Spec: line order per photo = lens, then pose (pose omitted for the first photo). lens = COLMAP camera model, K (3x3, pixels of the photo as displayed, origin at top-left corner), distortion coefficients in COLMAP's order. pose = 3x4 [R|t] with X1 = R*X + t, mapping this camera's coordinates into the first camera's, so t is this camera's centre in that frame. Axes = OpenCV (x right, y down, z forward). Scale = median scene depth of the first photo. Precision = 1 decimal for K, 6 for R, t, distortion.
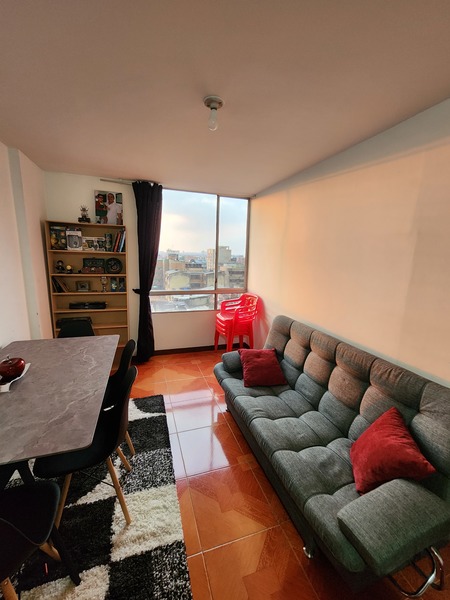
lens RADIAL K [[246.2, 0, 227.1], [0, 246.2, 297.3], [0, 0, 1]] dist [-0.000603, -0.000021]
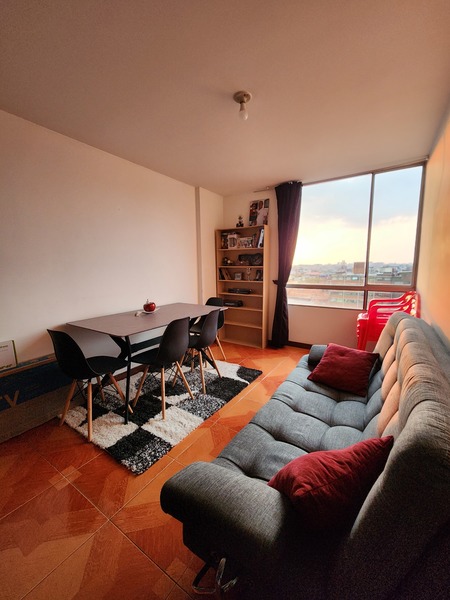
lens RADIAL K [[246.2, 0, 227.1], [0, 246.2, 297.3], [0, 0, 1]] dist [-0.000603, -0.000021]
pose [[0.620400, 0.062029, -0.781829, 0.424347], [-0.107704, 0.994161, -0.006590, 0.083462], [0.776855, 0.088295, 0.623458, 0.153118]]
